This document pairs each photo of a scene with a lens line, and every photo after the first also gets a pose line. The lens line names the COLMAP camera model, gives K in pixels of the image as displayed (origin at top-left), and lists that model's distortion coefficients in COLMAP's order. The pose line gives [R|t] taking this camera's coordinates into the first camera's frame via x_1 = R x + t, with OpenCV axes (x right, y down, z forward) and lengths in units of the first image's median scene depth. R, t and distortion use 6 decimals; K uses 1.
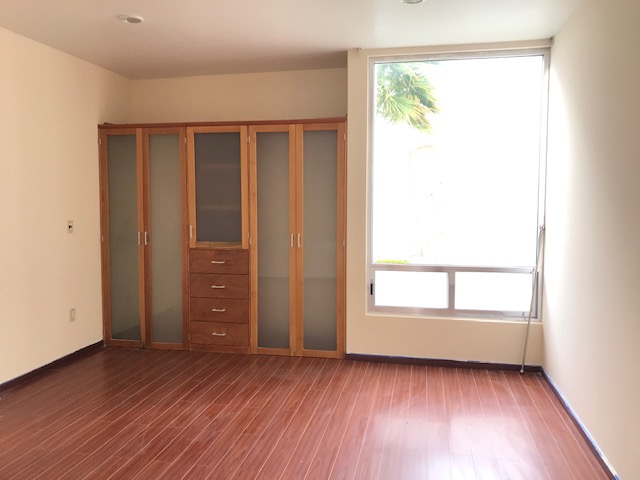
lens RADIAL K [[530.4, 0, 318.6], [0, 530.4, 236.7], [0, 0, 1]] dist [0.040884, -0.014303]
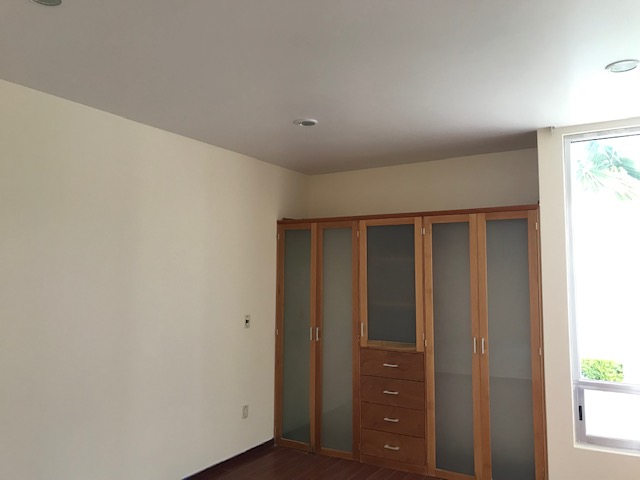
lens RADIAL K [[530.4, 0, 318.6], [0, 530.4, 236.7], [0, 0, 1]] dist [0.040884, -0.014303]
pose [[0.945070, -0.022827, -0.326070, -0.002730], [-0.024020, 0.990011, -0.138927, -0.039778], [0.325984, 0.139128, 0.935082, 0.073277]]
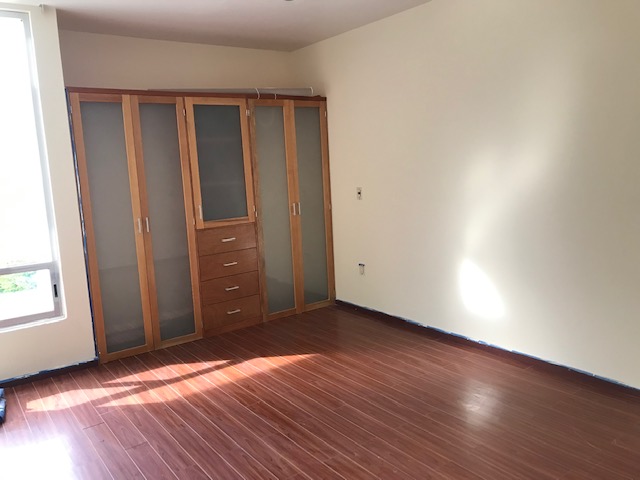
lens RADIAL K [[530.4, 0, 318.6], [0, 530.4, 236.7], [0, 0, 1]] dist [0.040884, -0.014303]
pose [[0.673258, -0.140676, 0.725903, -0.785346], [0.090667, 0.990033, 0.107771, -0.047876], [-0.733828, -0.006742, 0.679302, 0.216398]]
